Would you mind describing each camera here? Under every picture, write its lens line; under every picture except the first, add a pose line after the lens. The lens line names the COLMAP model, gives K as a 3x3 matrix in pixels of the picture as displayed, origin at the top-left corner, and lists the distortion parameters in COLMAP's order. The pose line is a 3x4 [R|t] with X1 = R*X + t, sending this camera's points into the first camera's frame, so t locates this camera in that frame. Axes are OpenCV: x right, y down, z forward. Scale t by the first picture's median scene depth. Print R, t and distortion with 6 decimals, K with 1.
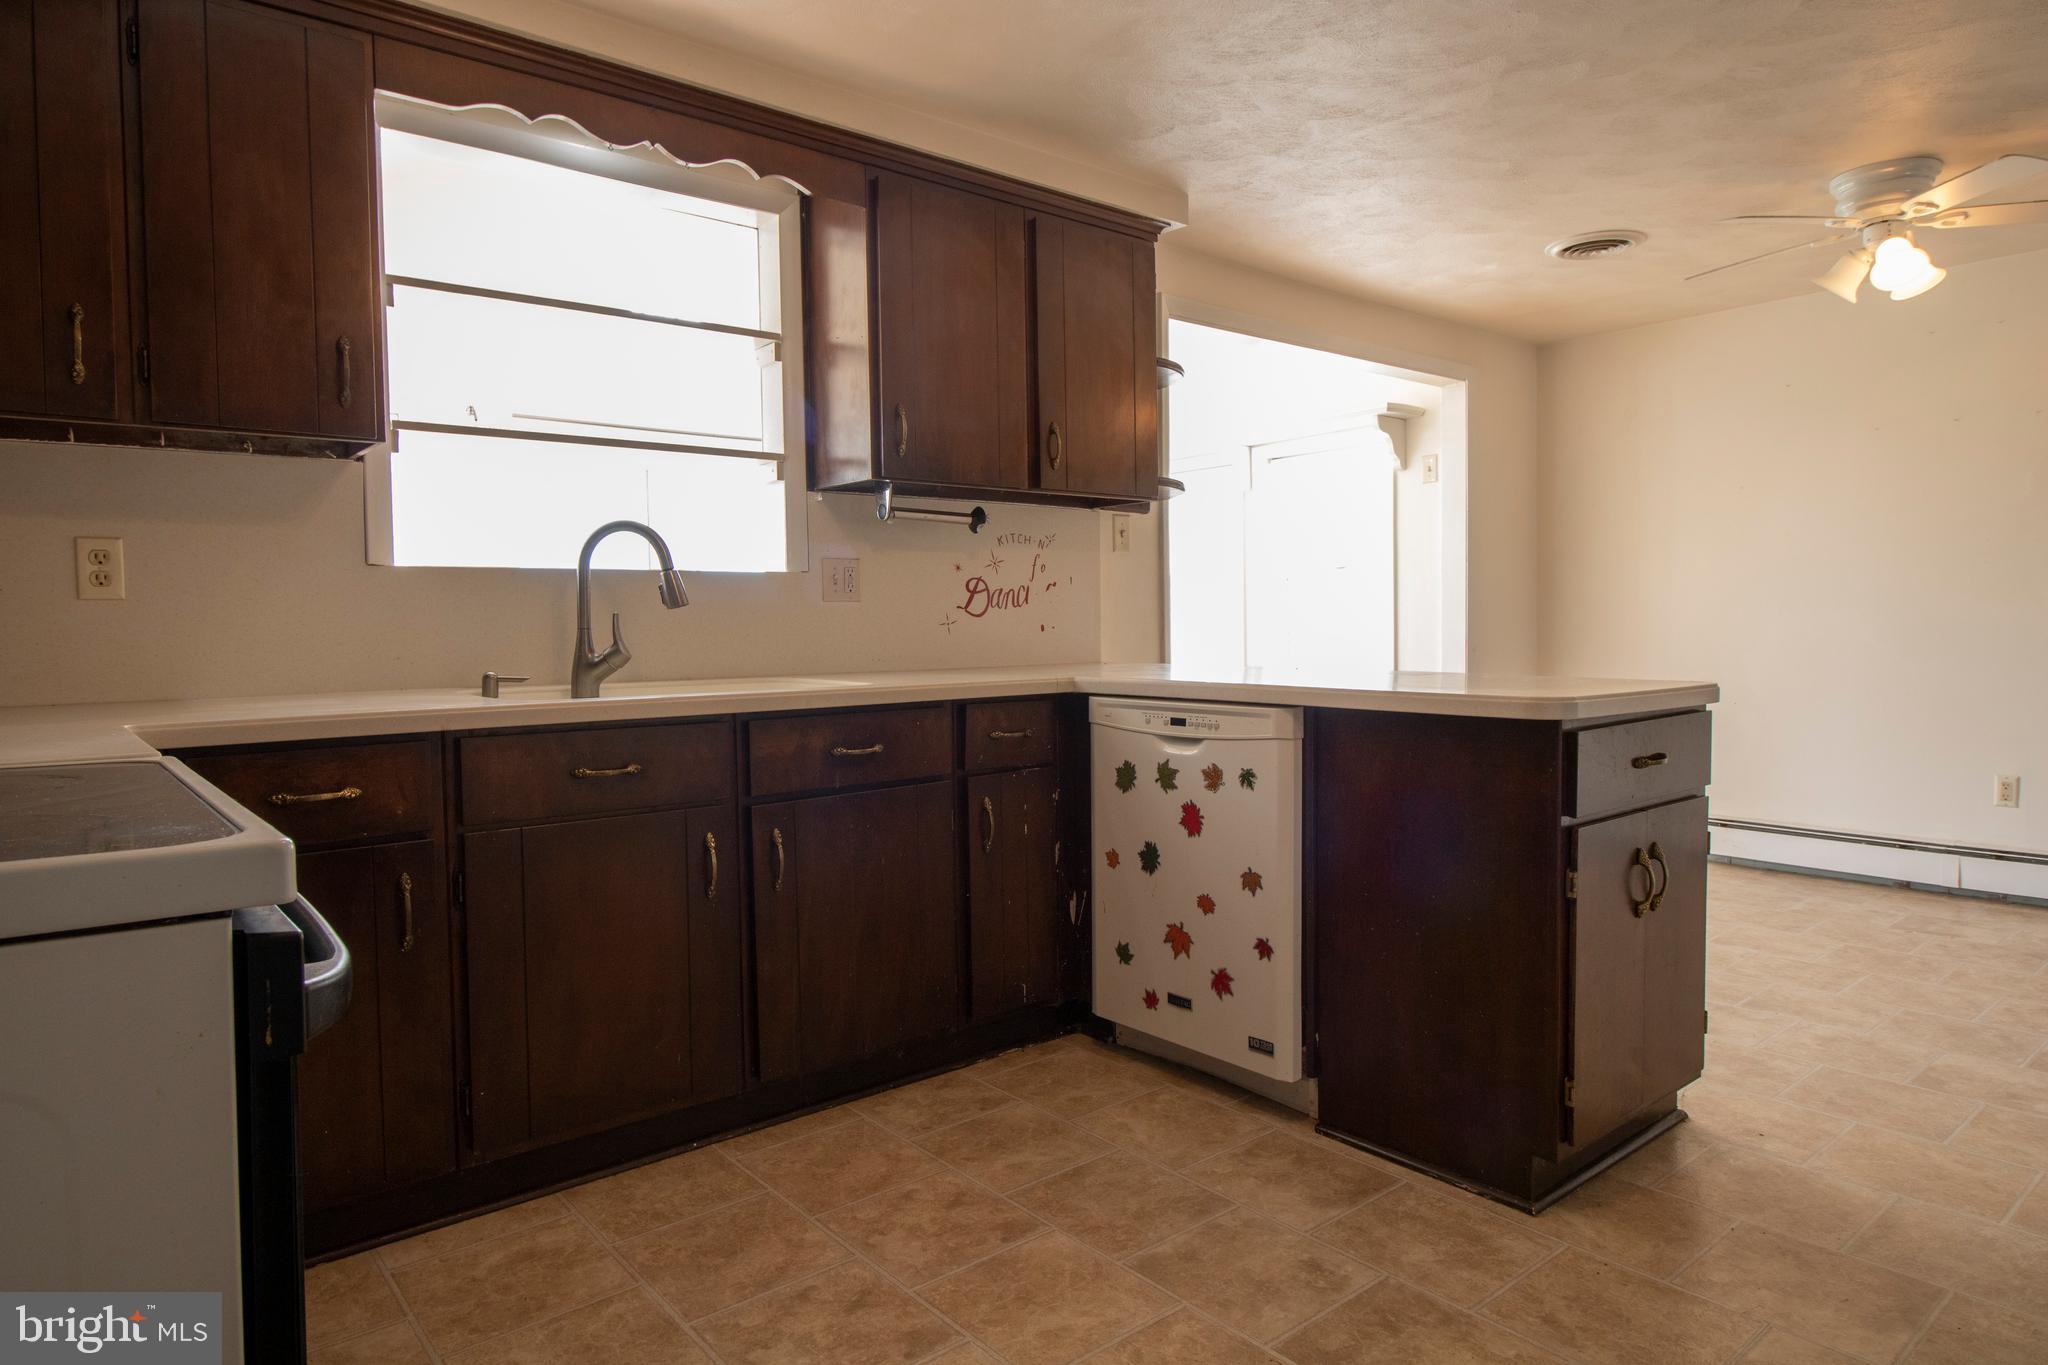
lens RADIAL K [[1205.0, 0, 1032.3], [0, 1205.0, 677.2], [0, 0, 1]] dist [0.004868, -0.010878]
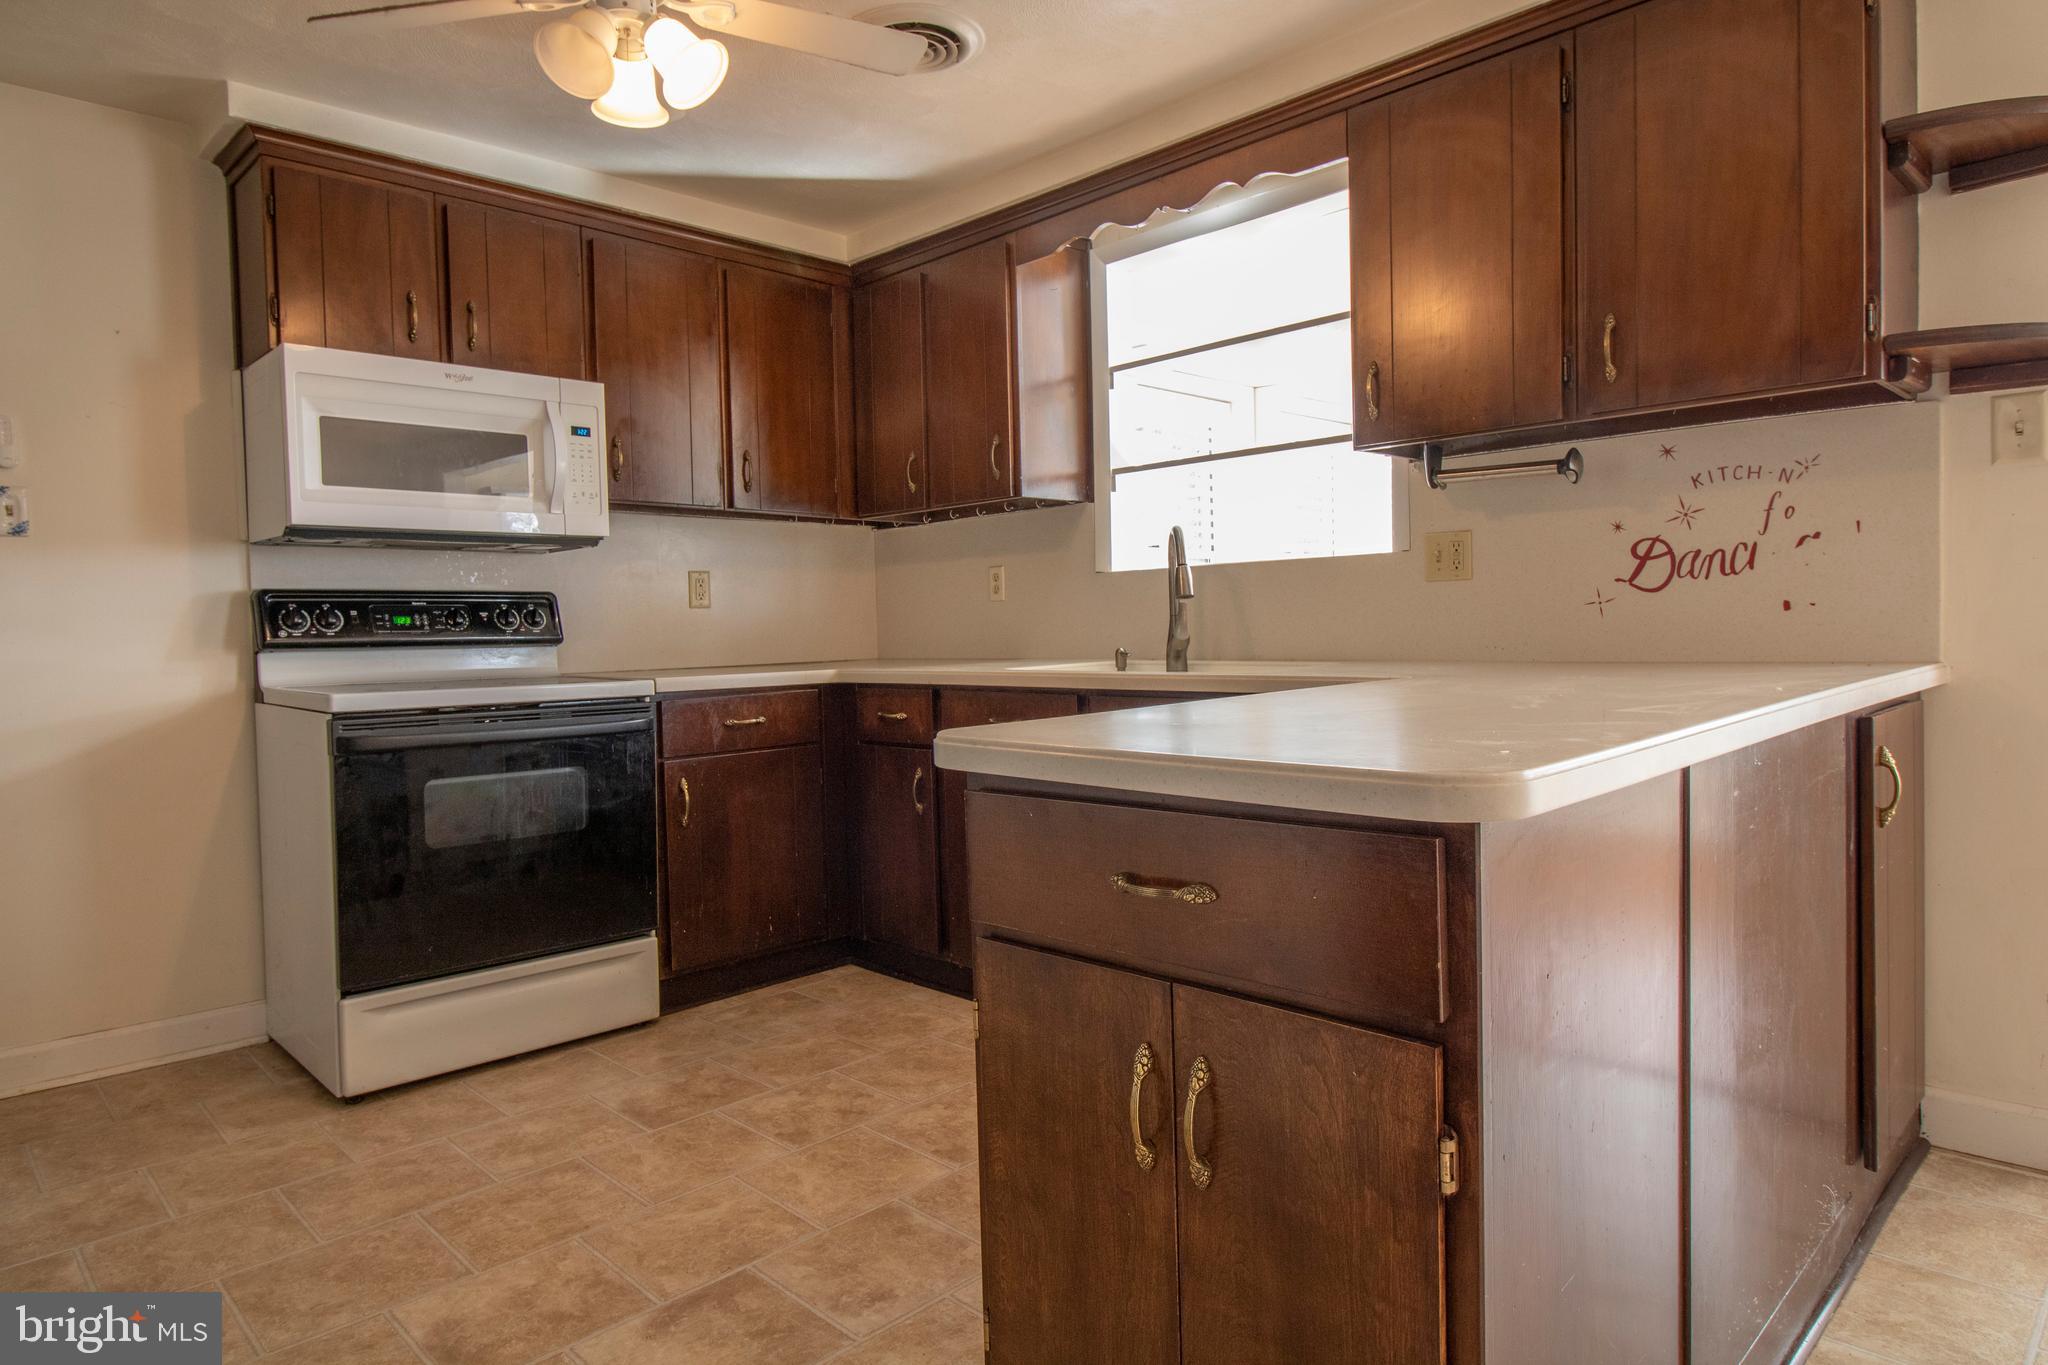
lens RADIAL K [[1205.0, 0, 1032.3], [0, 1205.0, 677.2], [0, 0, 1]] dist [0.004868, -0.010878]
pose [[0.091848, 0.054293, -0.994292, 0.780662], [-0.019095, 0.998425, 0.052755, -0.036553], [0.995590, 0.014141, 0.092740, 0.684315]]
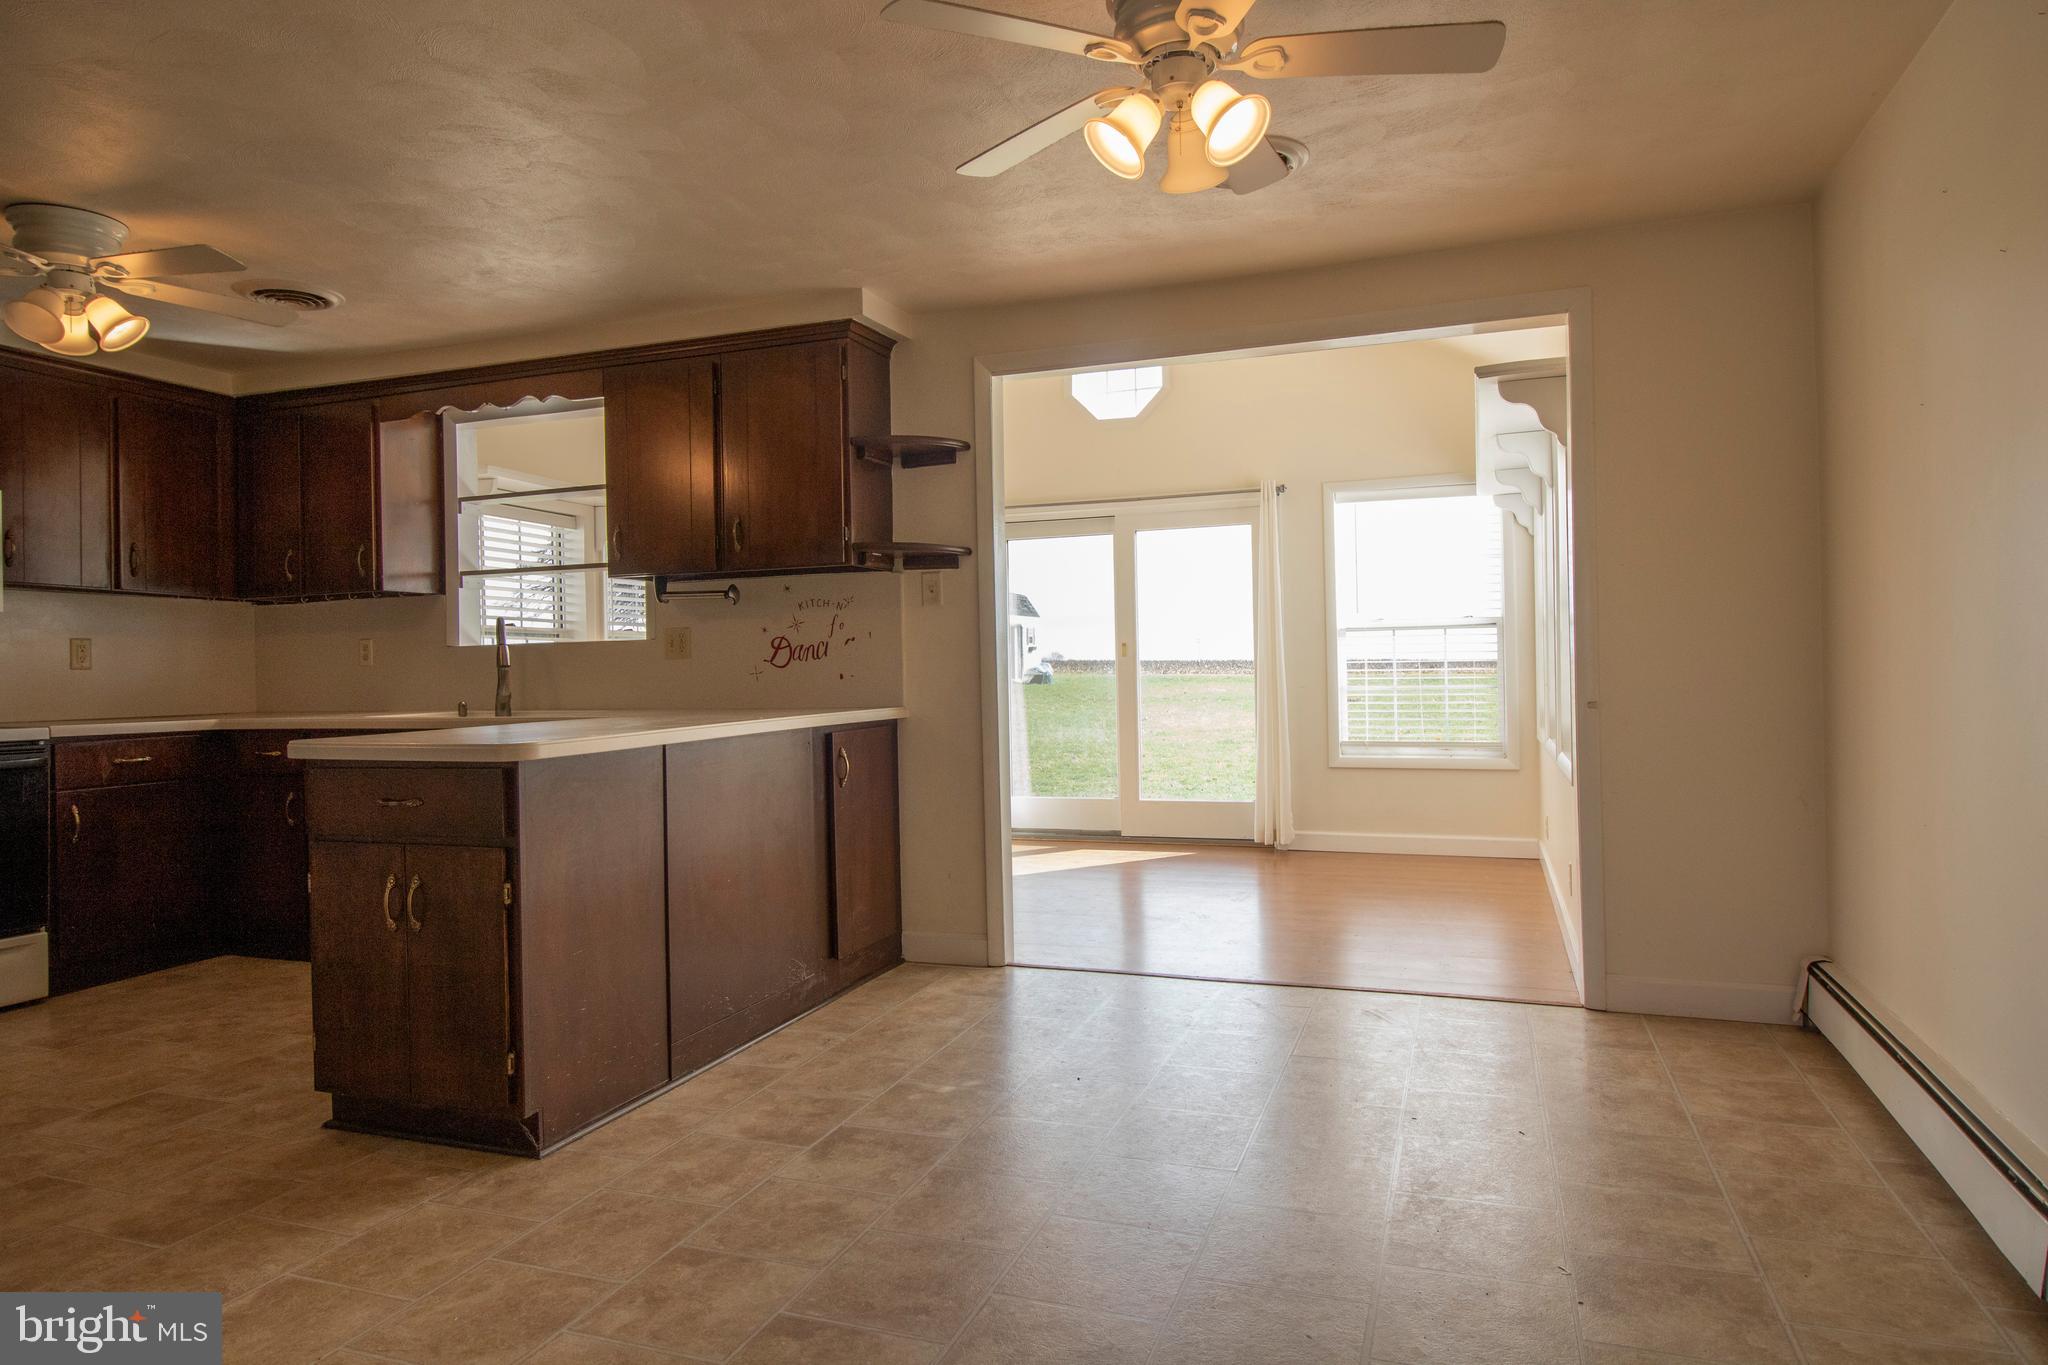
lens RADIAL K [[1205.0, 0, 1032.3], [0, 1205.0, 677.2], [0, 0, 1]] dist [0.004868, -0.010878]
pose [[0.510091, 0.007827, -0.860085, 1.421502], [-0.025548, 0.999655, -0.006055, -0.047965], [0.859741, 0.025062, 0.510115, 0.709161]]
